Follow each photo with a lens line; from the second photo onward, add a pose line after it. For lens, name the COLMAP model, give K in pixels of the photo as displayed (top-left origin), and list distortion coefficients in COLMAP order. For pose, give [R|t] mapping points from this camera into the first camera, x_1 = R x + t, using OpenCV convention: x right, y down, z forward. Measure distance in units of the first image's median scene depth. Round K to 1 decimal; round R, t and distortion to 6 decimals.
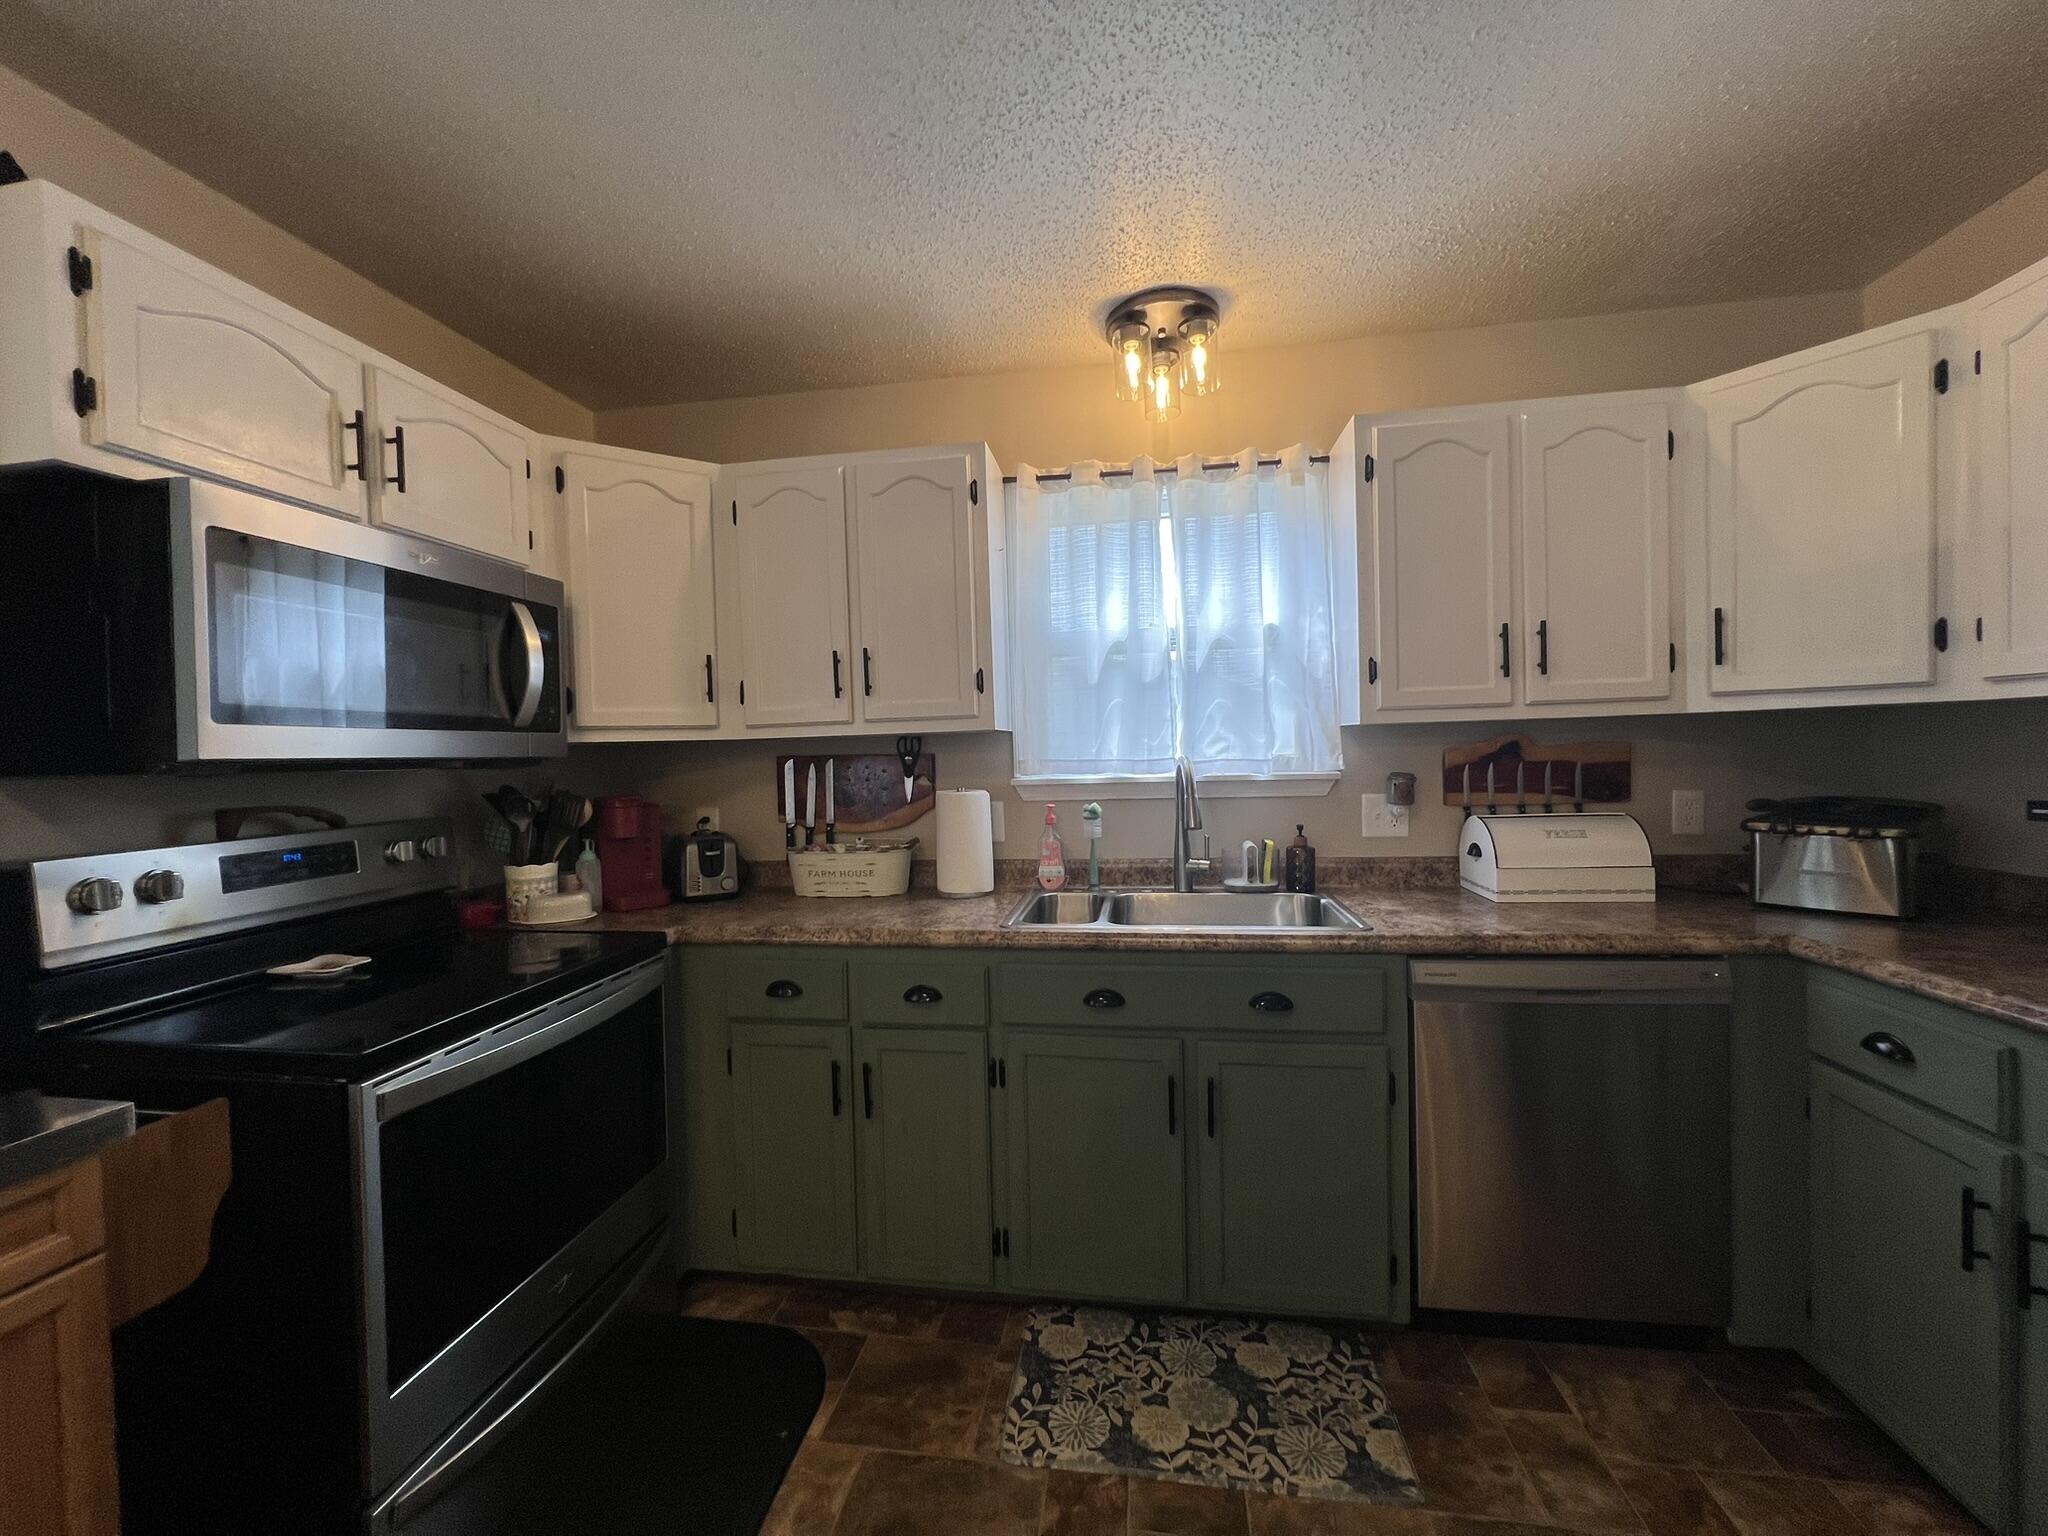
lens RADIAL K [[824.8, 0, 1023.8], [0, 824.8, 766.2], [0, 0, 1]] dist [-0.002035, 0.000001]
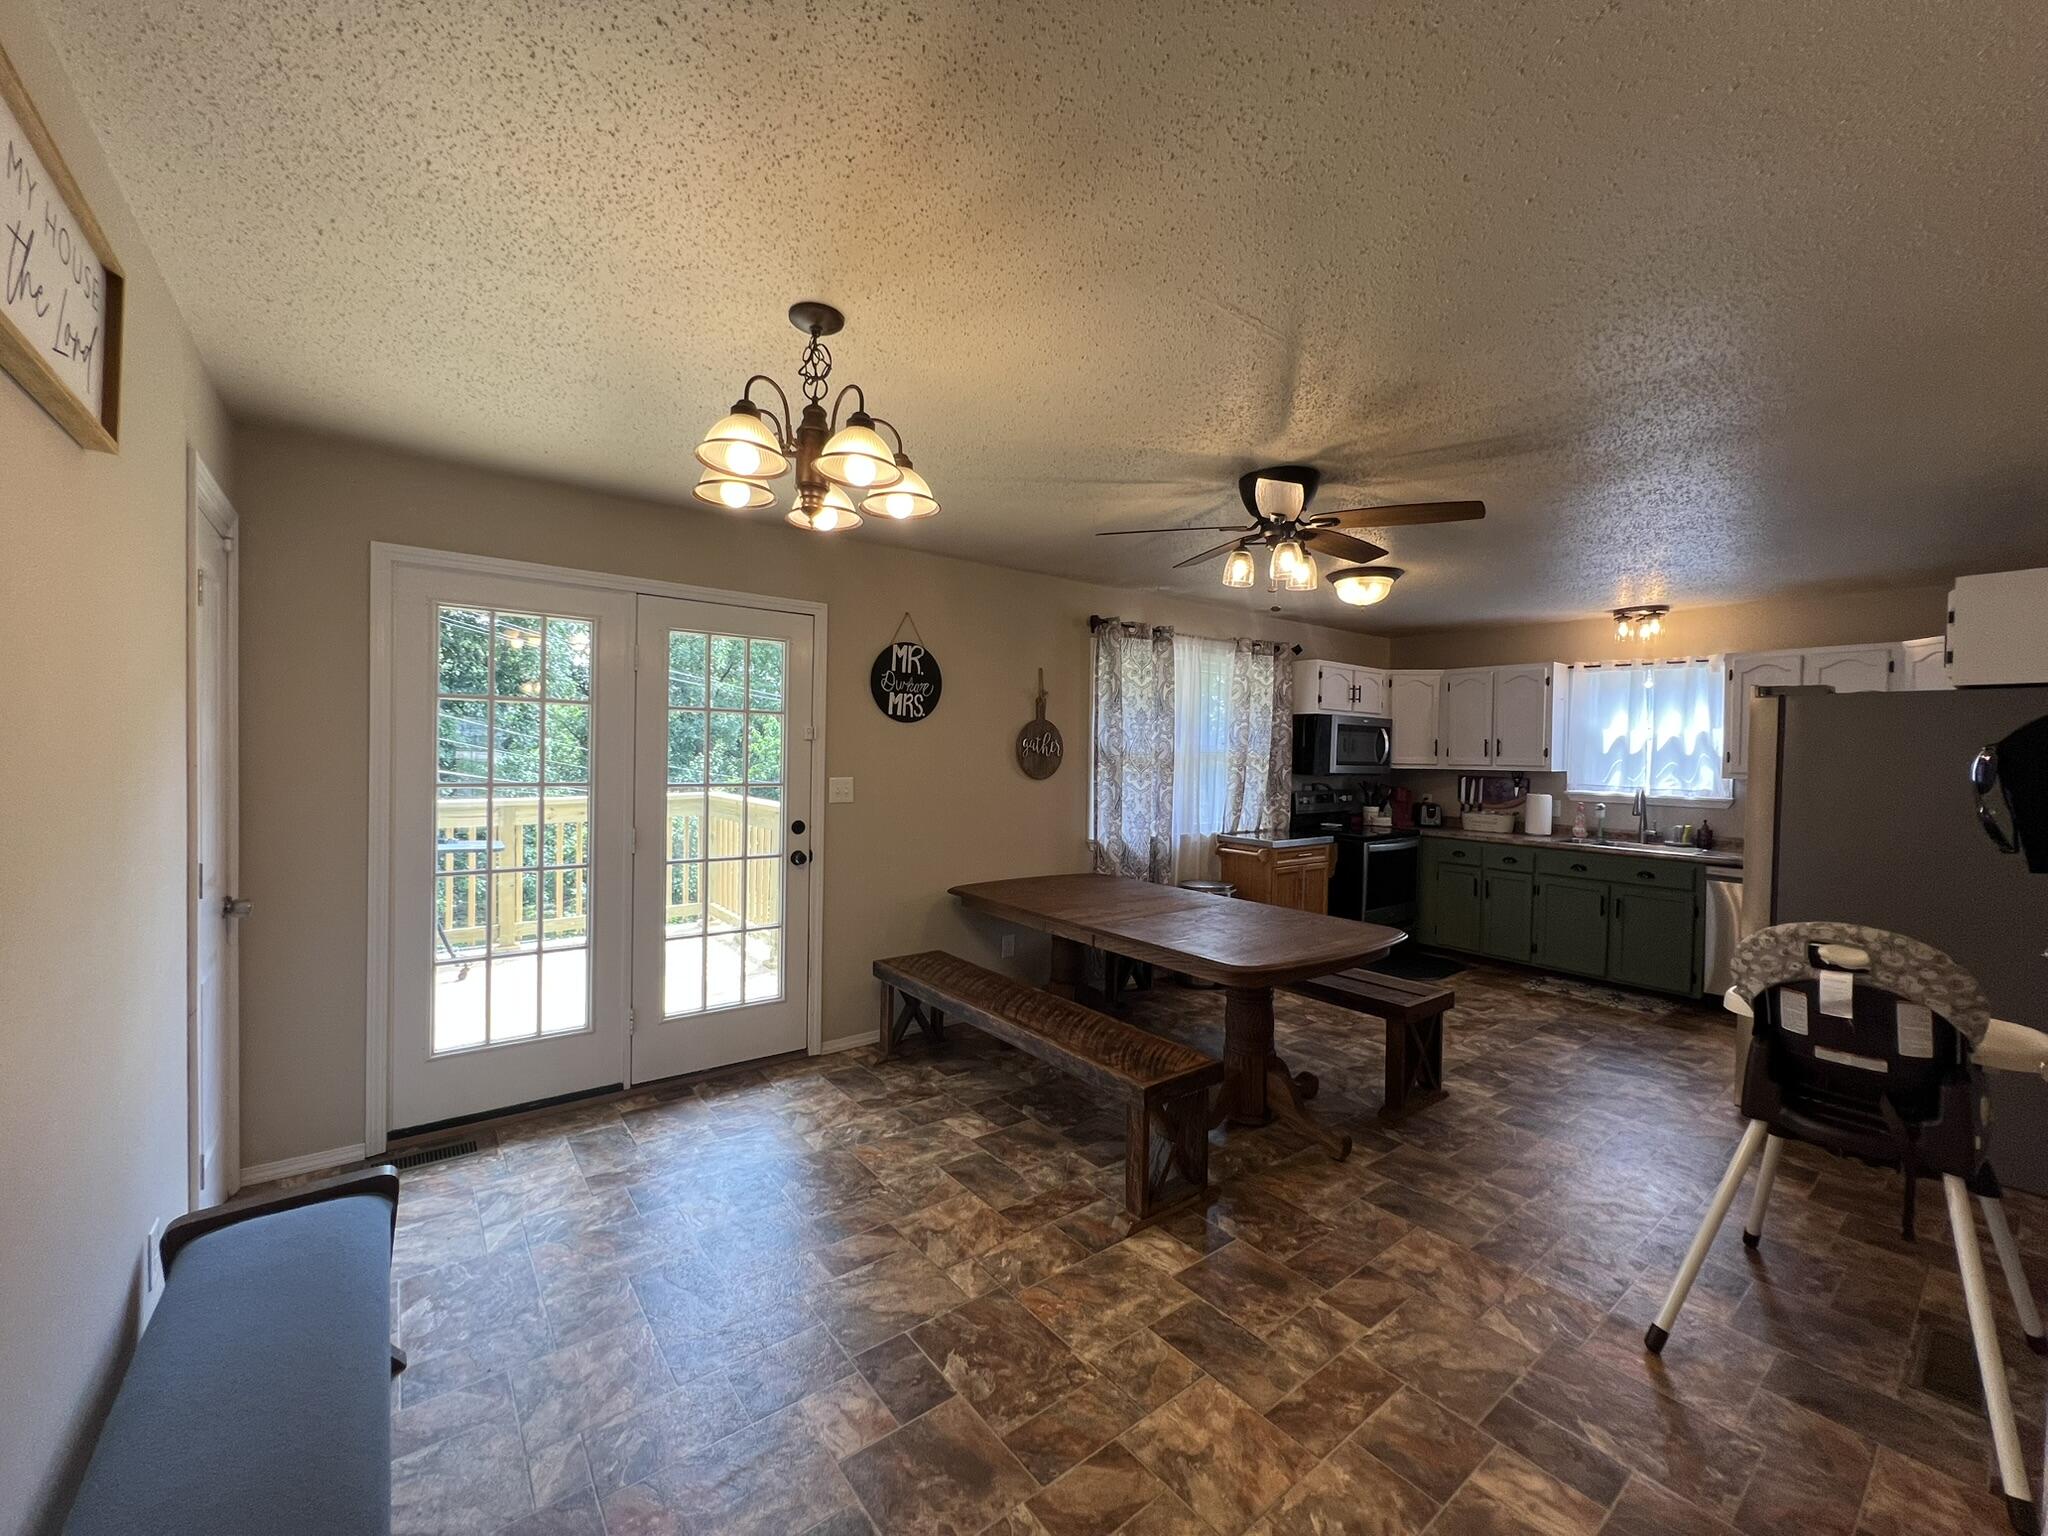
lens RADIAL K [[824.8, 0, 1023.7], [0, 824.8, 767.5], [0, 0, 1]] dist [-0.002035, 0.000001]
pose [[0.728865, 0.054671, -0.682472, 0.516553], [-0.053136, 0.998317, 0.023225, -0.028022], [0.682593, 0.019336, 0.730543, -2.010839]]
